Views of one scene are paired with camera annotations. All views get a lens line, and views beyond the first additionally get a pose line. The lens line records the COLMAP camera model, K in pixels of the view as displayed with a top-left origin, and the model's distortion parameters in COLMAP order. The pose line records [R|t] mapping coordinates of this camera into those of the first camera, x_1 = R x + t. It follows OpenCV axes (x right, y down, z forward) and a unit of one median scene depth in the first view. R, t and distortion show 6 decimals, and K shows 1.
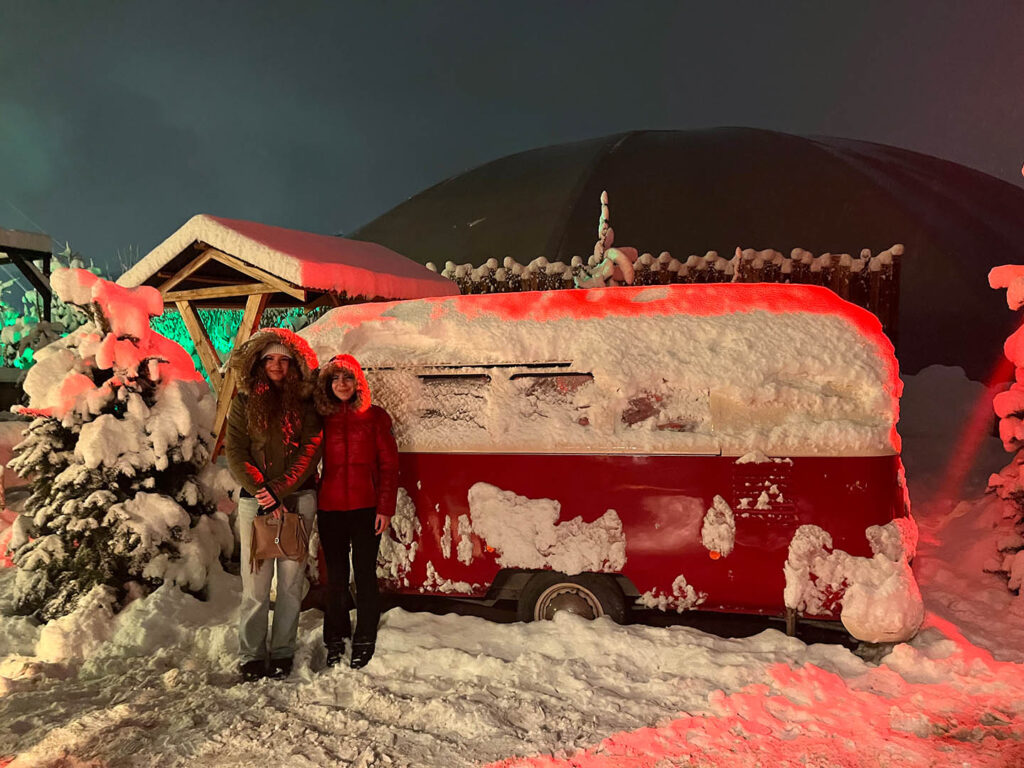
lens RADIAL K [[786.2, 0, 511.5], [0, 786.2, 378.5], [0, 0, 1]] dist [0.001426, -0.008254]
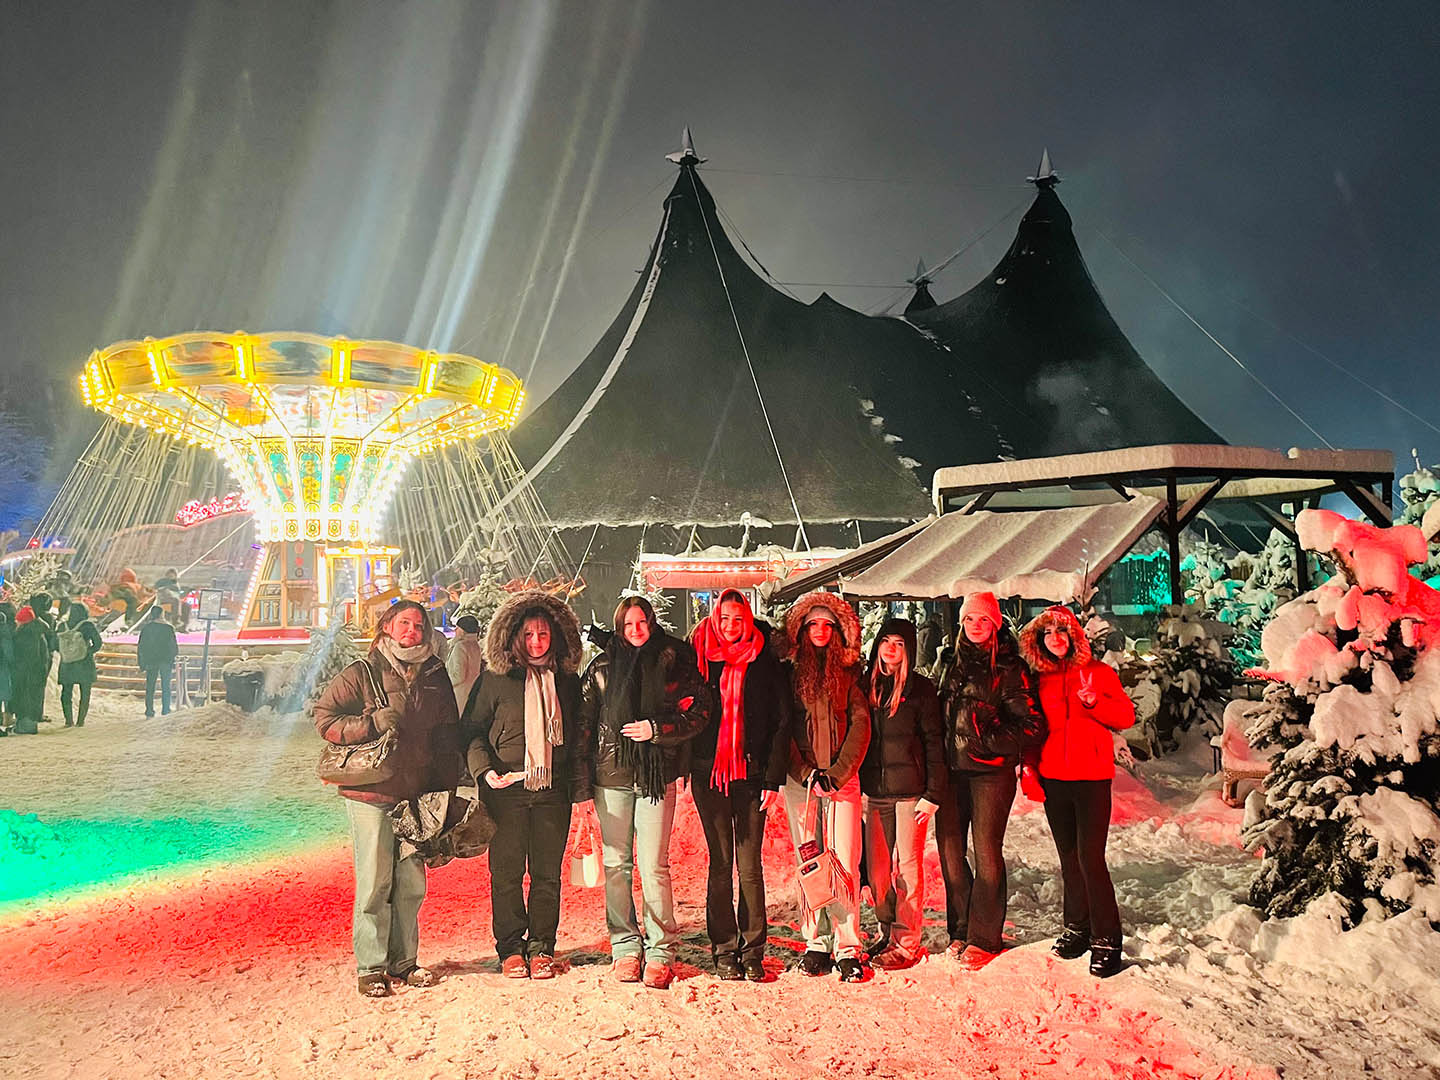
lens RADIAL K [[1105.6, 0, 719.5], [0, 1105.6, 540.6], [0, 0, 1]] dist [0.001426, -0.008254]
pose [[0.424401, -0.034698, -0.904809, 0.261080], [-0.043453, 0.997334, -0.058628, -0.008661], [0.904431, 0.064198, 0.421762, -0.091152]]
